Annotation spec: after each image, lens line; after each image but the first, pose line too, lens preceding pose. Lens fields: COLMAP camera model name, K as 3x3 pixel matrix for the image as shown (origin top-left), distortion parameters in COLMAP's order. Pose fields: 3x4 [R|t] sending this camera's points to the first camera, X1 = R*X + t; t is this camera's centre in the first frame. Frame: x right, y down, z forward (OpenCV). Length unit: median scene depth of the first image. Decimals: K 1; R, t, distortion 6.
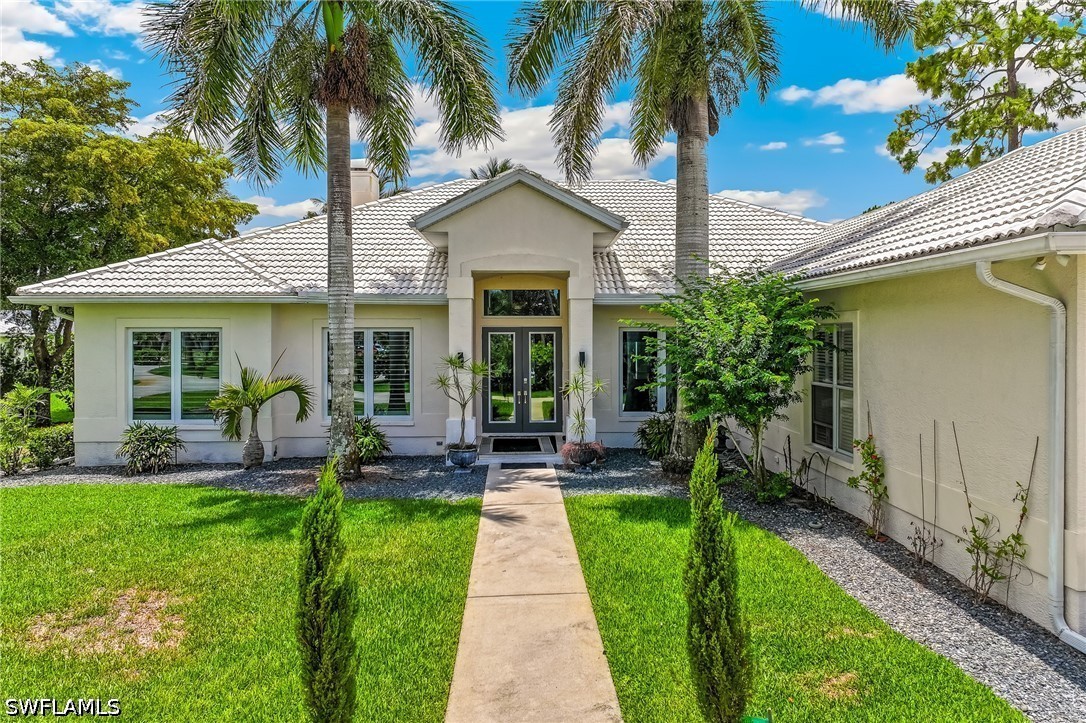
lens RADIAL K [[767.6, 0, 545.6], [0, 767.6, 338.8], [0, 0, 1]] dist [-0.000776, 0.026498]
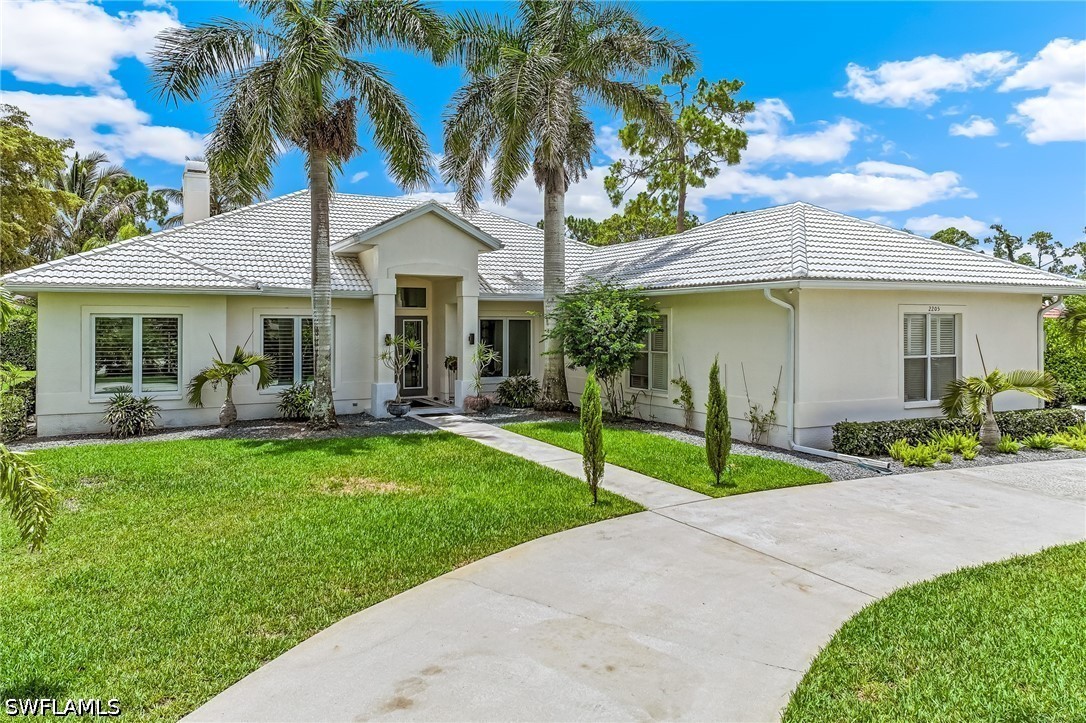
lens RADIAL K [[765.8, 0, 545.8], [0, 765.8, 320.9], [0, 0, 1]] dist [0.002205, 0.001574]
pose [[0.899977, 0.005149, 0.435907, -0.452683], [-0.000338, 0.999938, -0.011115, 0.009367], [-0.435937, 0.009856, 0.899923, -0.340917]]
